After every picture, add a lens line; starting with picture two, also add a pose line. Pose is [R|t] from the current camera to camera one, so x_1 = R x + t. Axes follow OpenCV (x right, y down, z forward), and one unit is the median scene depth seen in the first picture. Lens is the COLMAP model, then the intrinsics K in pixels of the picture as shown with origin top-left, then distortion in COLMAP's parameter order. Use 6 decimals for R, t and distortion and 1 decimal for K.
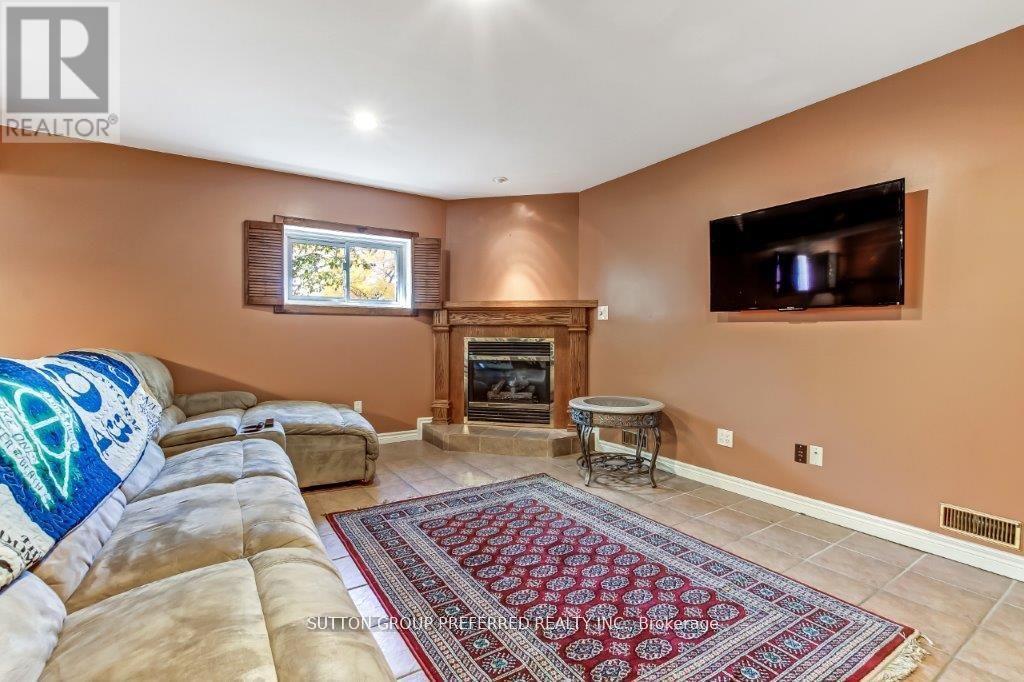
lens RADIAL K [[465.2, 0, 509.8], [0, 465.2, 341.0], [0, 0, 1]] dist [-0.030338, 0.007810]
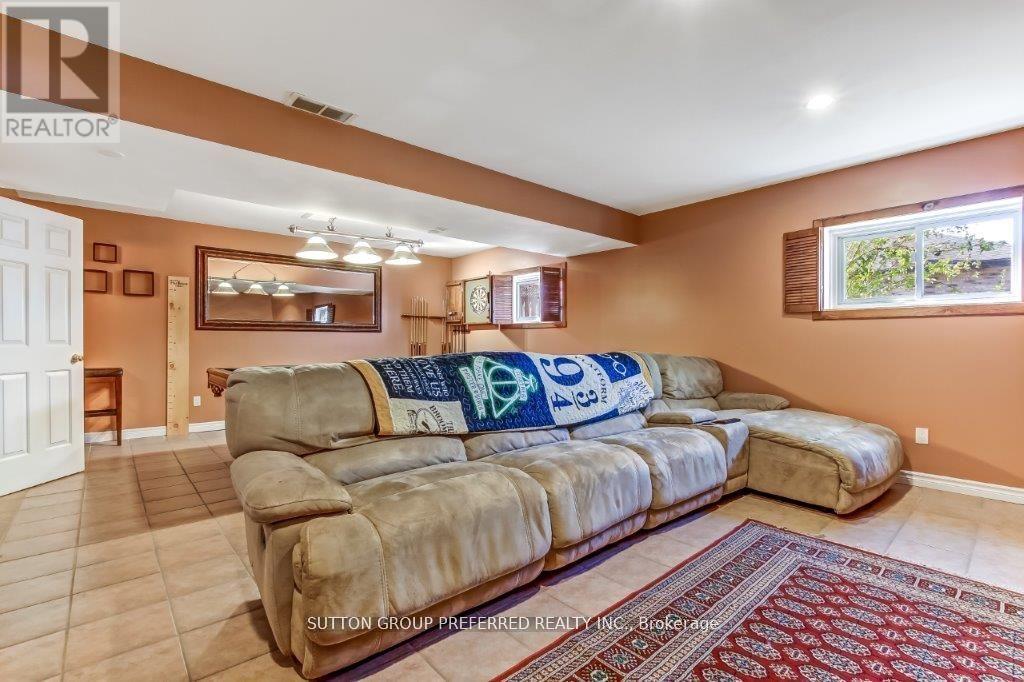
lens RADIAL K [[465.2, 0, 509.8], [0, 465.2, 341.0], [0, 0, 1]] dist [-0.030338, 0.007810]
pose [[0.154113, -0.004633, -0.988042, 0.540238], [-0.015017, 0.999863, -0.007031, -0.000032], [0.987939, 0.015921, 0.154022, 0.329840]]
